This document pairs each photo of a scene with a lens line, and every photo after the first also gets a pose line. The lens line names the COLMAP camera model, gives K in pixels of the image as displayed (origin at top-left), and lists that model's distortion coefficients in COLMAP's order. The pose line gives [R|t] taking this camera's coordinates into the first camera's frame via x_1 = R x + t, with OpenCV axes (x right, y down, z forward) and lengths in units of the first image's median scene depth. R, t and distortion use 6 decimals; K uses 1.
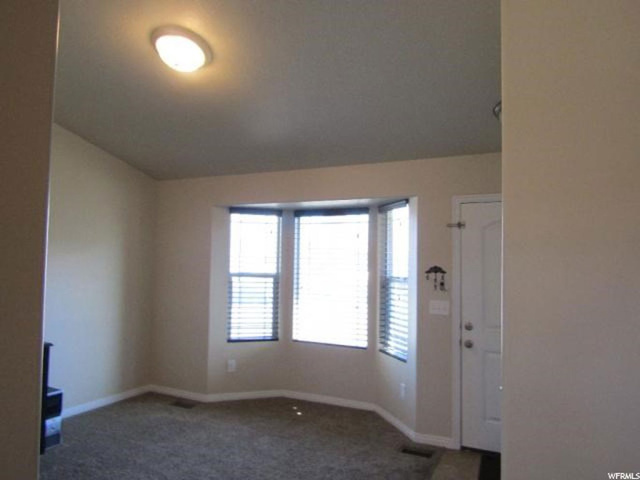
lens RADIAL K [[457.5, 0, 323.3], [0, 457.5, 241.2], [0, 0, 1]] dist [-0.017761, 0.000305]
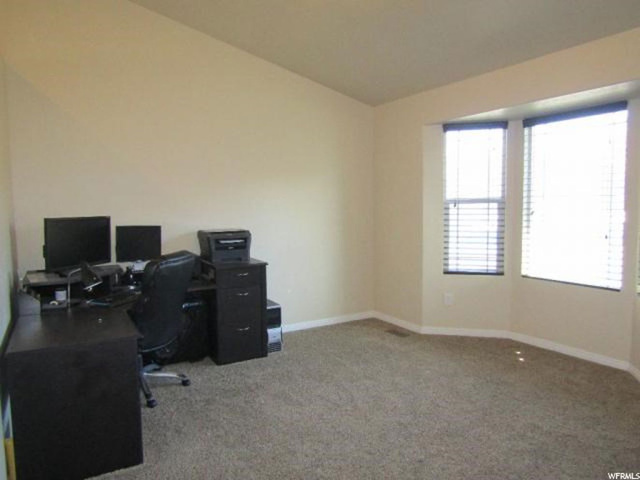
lens RADIAL K [[457.5, 0, 319.3], [0, 457.5, 244.4], [0, 0, 1]] dist [-0.017761, 0.000305]
pose [[0.832819, 0.018377, -0.553240, 0.093202], [0.056490, 0.991409, 0.117968, 0.041349], [0.550655, -0.129498, 0.824627, 0.112501]]
